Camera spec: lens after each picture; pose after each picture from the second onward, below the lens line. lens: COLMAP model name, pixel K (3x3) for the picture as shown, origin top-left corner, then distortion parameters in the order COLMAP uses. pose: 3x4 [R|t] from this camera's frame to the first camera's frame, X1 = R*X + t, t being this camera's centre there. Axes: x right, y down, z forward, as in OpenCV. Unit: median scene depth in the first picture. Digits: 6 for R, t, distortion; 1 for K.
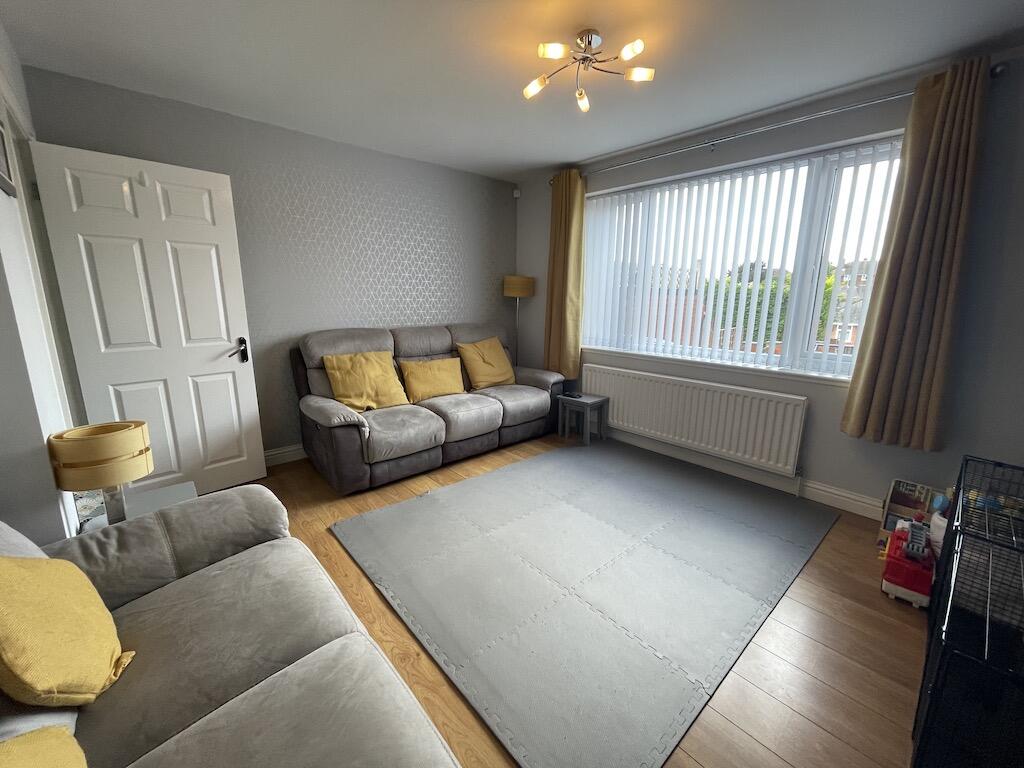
lens RADIAL K [[416.1, 0, 512.6], [0, 416.1, 381.5], [0, 0, 1]] dist [0.000049, 0.000015]
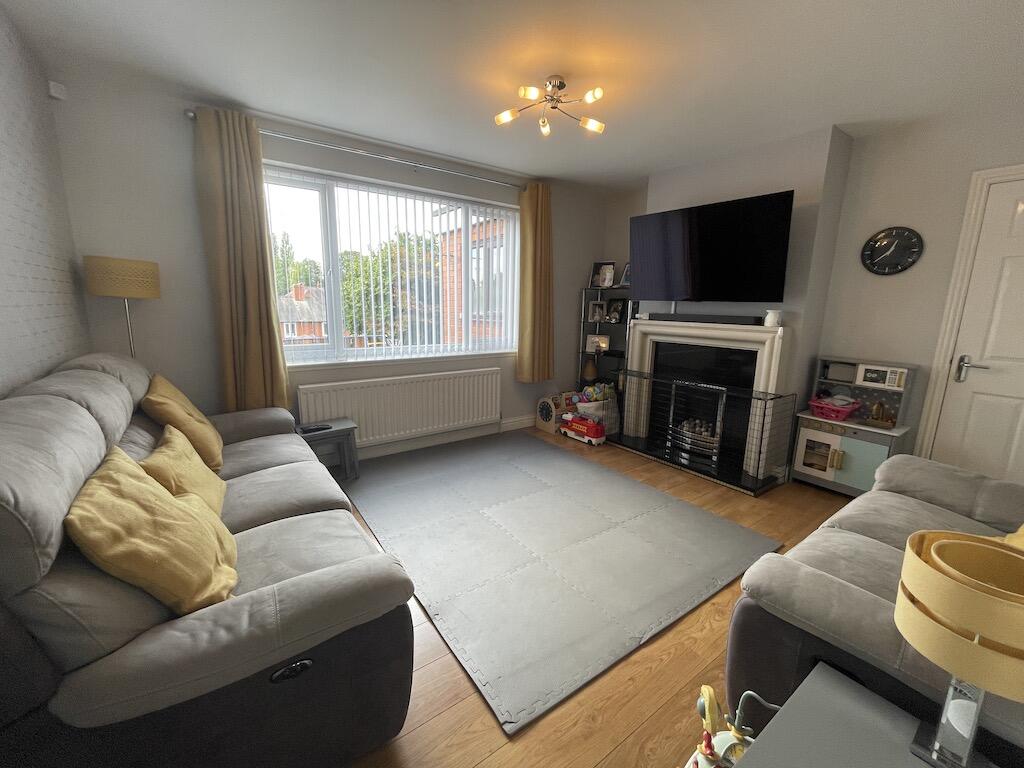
lens RADIAL K [[420.9, 0, 494.8], [0, 420.9, 384.0], [0, 0, 1]] dist [-0.001304, 0.000049]
pose [[0.118199, -0.196440, 0.973365, -0.795838], [0.192974, 0.966093, 0.171539, -0.165111], [-0.974059, 0.167558, 0.152099, 0.779114]]
